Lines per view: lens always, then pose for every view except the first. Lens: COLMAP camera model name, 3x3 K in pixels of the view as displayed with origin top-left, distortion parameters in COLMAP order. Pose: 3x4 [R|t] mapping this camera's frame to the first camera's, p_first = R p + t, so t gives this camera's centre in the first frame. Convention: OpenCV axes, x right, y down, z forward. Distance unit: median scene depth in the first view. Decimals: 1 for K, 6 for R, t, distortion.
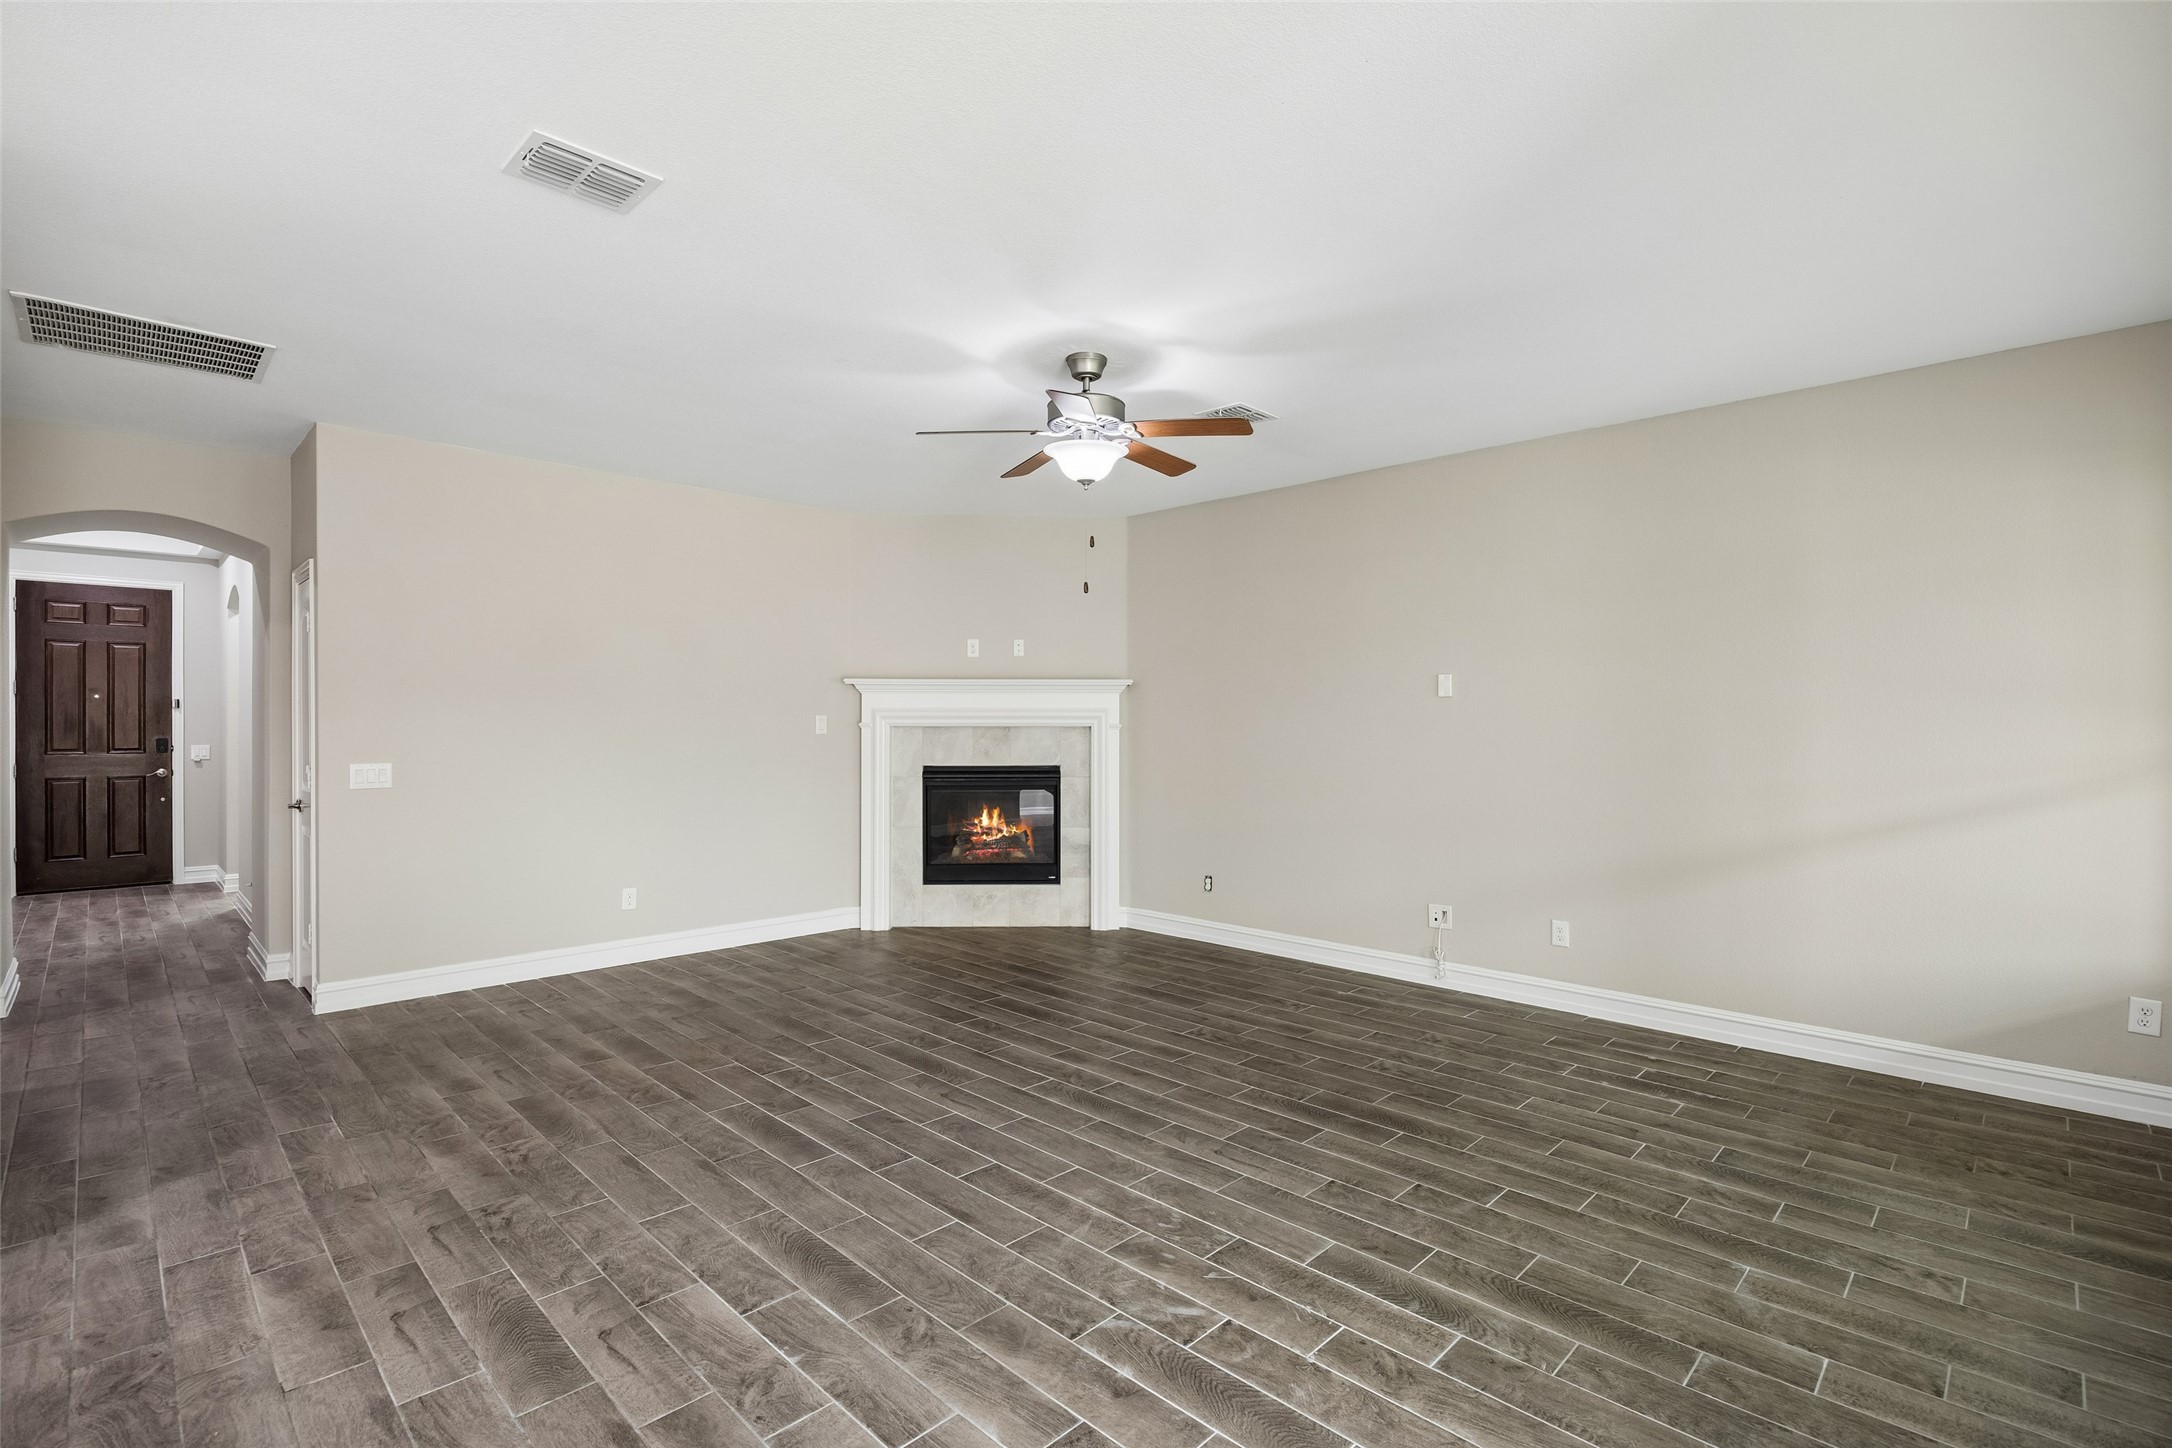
lens RADIAL K [[993.4, 0, 1097.7], [0, 993.4, 729.3], [0, 0, 1]] dist [-0.018087, 0.001370]
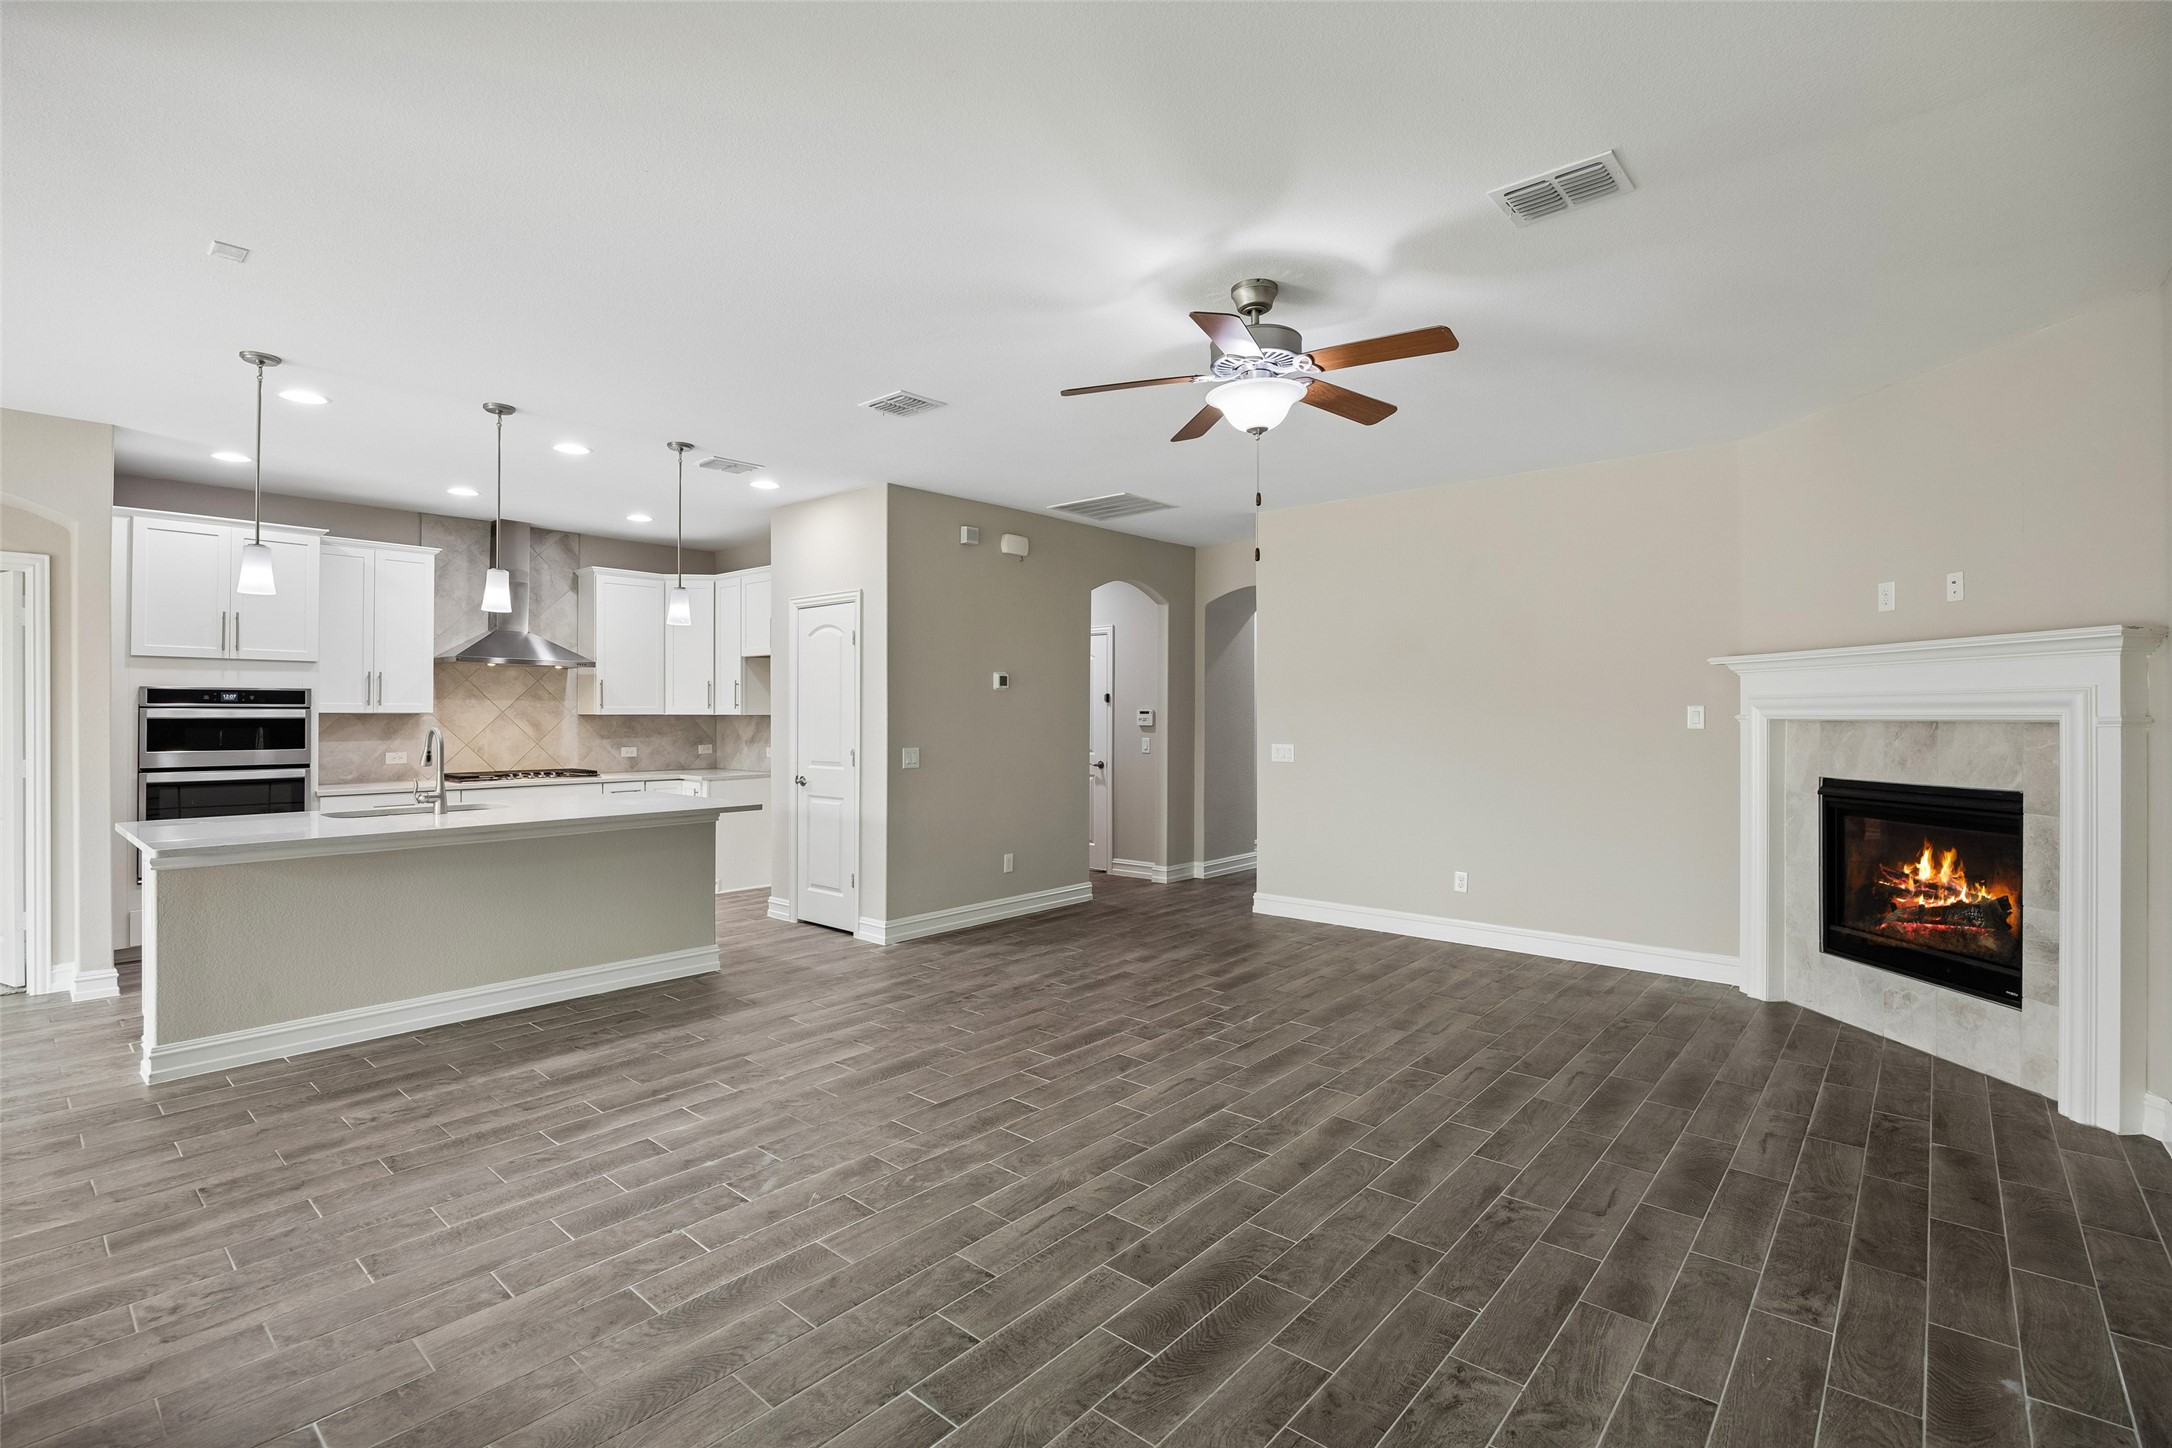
lens RADIAL K [[993.4, 0, 1096.1], [0, 993.4, 717.7], [0, 0, 1]] dist [-0.018087, 0.001370]
pose [[0.059437, 0.001400, -0.998231, 0.793661], [-0.006543, 0.999978, 0.001013, -0.003505], [0.998211, 0.006471, 0.059445, 0.777969]]
